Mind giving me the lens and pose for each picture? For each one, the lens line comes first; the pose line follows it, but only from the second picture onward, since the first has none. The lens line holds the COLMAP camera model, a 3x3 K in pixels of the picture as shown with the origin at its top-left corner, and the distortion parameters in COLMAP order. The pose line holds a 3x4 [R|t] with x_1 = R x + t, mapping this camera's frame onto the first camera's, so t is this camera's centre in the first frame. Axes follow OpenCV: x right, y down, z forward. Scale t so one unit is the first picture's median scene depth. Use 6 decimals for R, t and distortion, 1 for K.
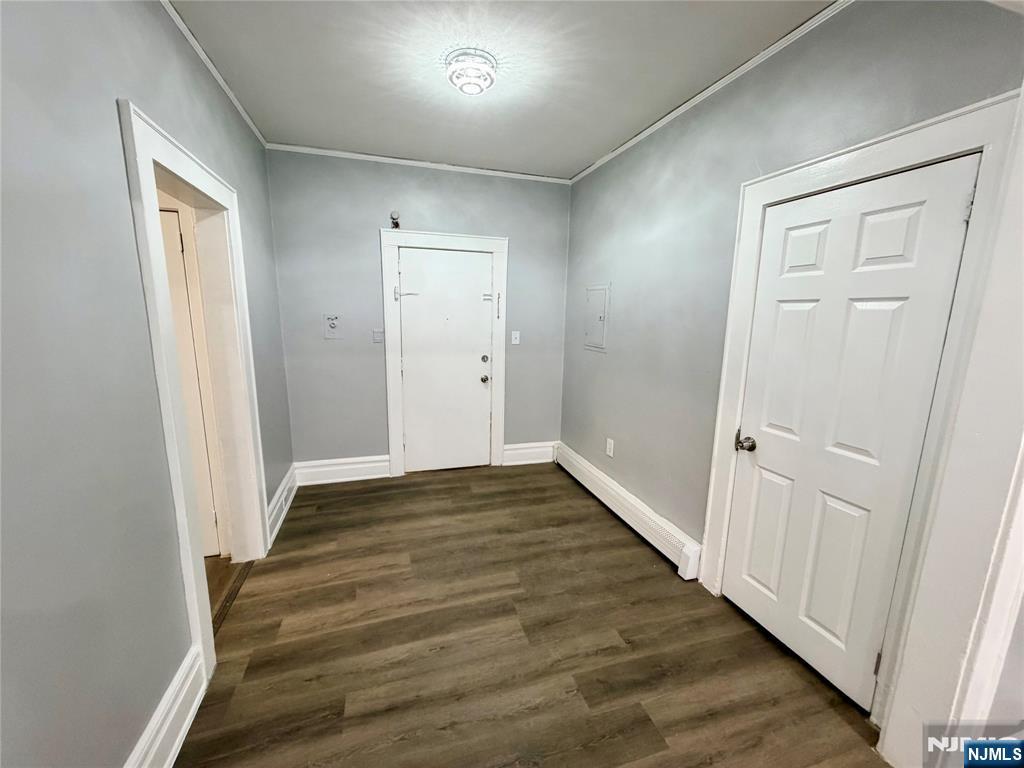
lens RADIAL K [[406.9, 0, 508.9], [0, 406.9, 386.0], [0, 0, 1]] dist [-0.001402, -0.000094]
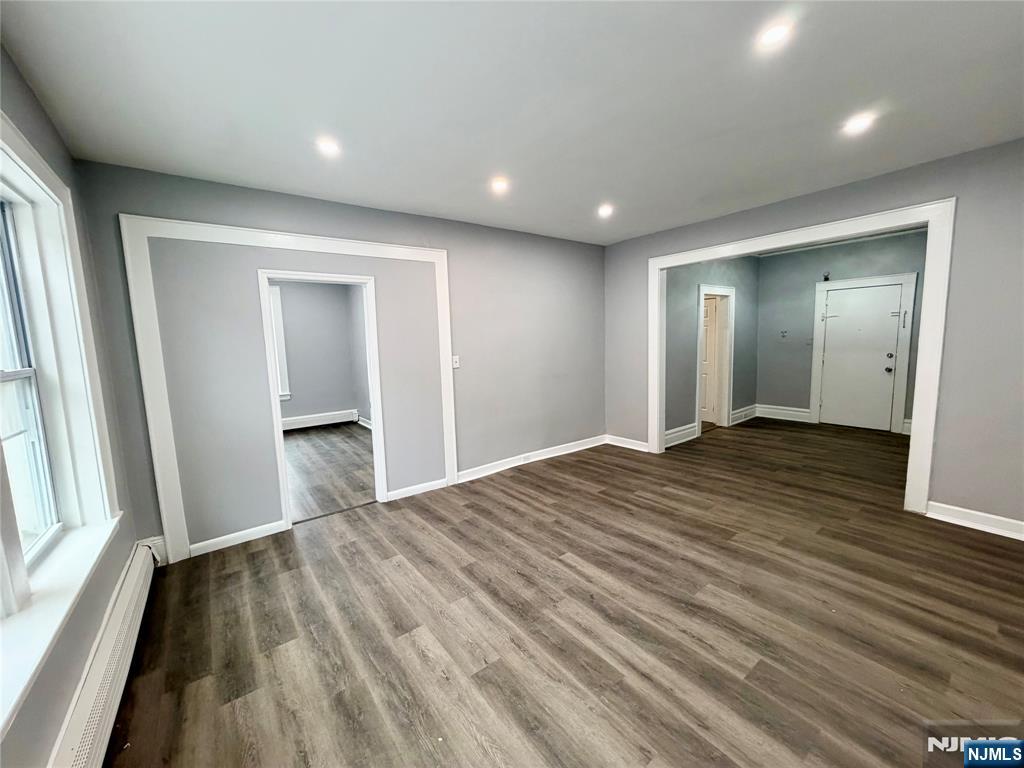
lens RADIAL K [[406.9, 0, 508.9], [0, 406.9, 386.0], [0, 0, 1]] dist [-0.001402, -0.000094]
pose [[0.338150, 0.085282, -0.937220, 1.565199], [-0.128798, 0.990708, 0.043678, 0.280860], [0.932237, 0.105943, 0.345992, -1.418858]]
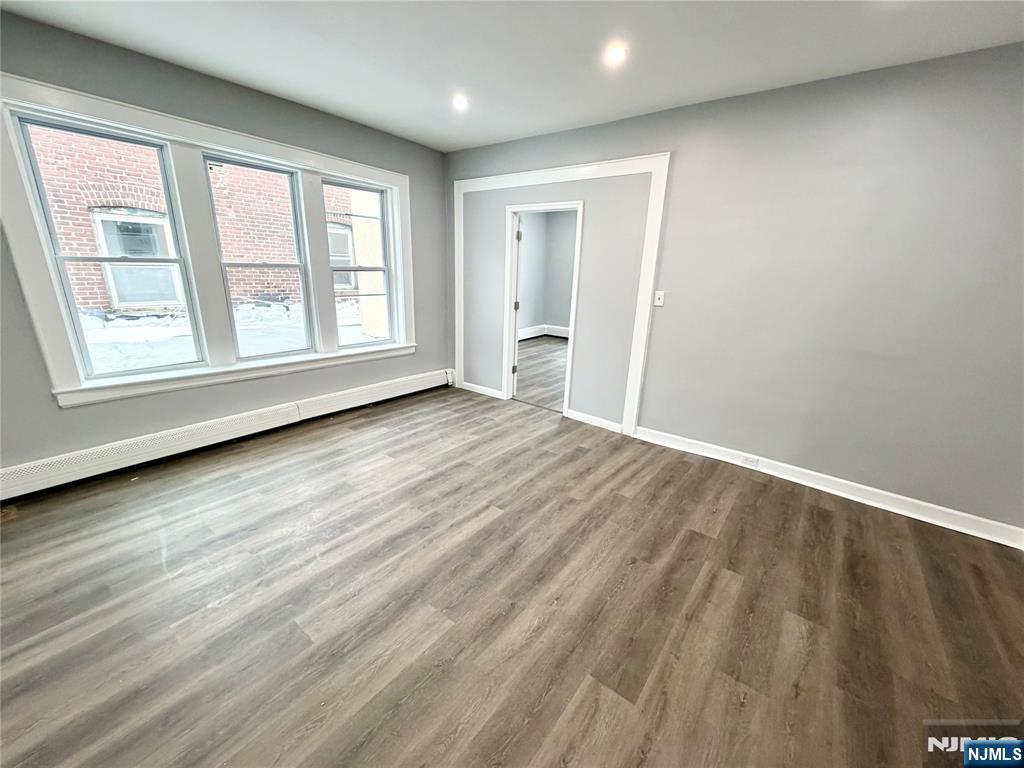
lens RADIAL K [[406.9, 0, 508.9], [0, 406.9, 386.0], [0, 0, 1]] dist [-0.001402, -0.000094]
pose [[-0.824907, 0.119628, -0.552465, 1.037876], [-0.144587, 0.900183, 0.410810, 0.016278], [0.546465, 0.418759, -0.725271, 0.025429]]
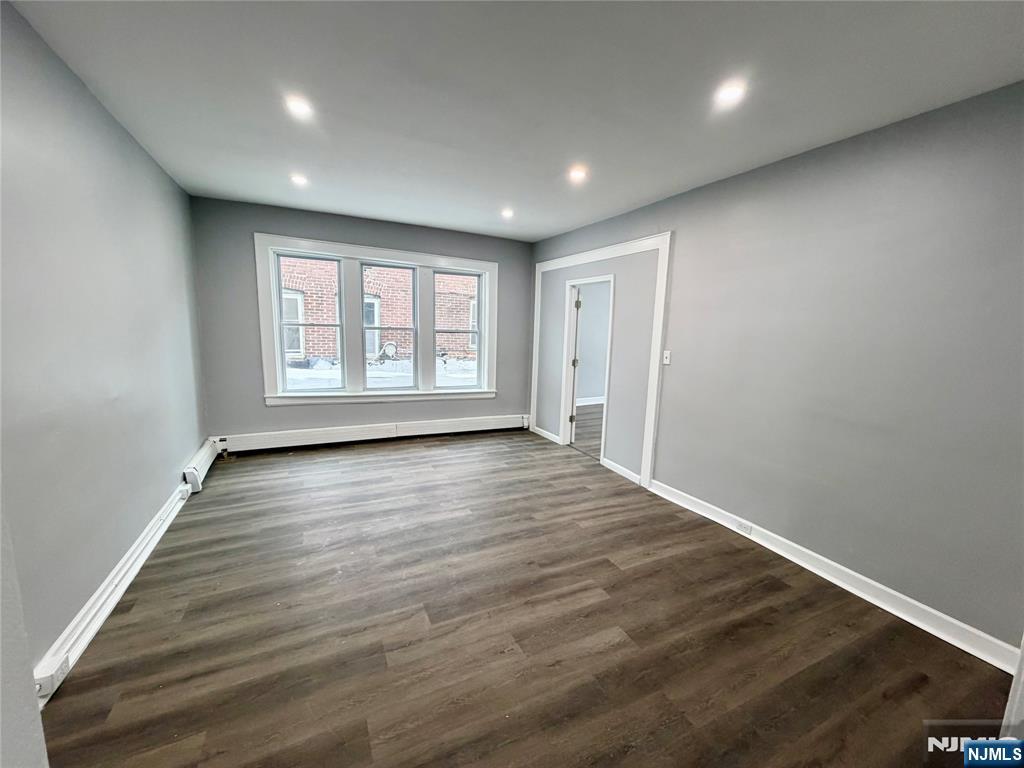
lens RADIAL K [[406.9, 0, 508.9], [0, 406.9, 386.0], [0, 0, 1]] dist [-0.001402, -0.000094]
pose [[-0.987671, -0.023583, -0.154760, 0.534275], [-0.072207, 0.945772, 0.316703, -0.107684], [0.138899, 0.323973, -0.935814, 0.614060]]
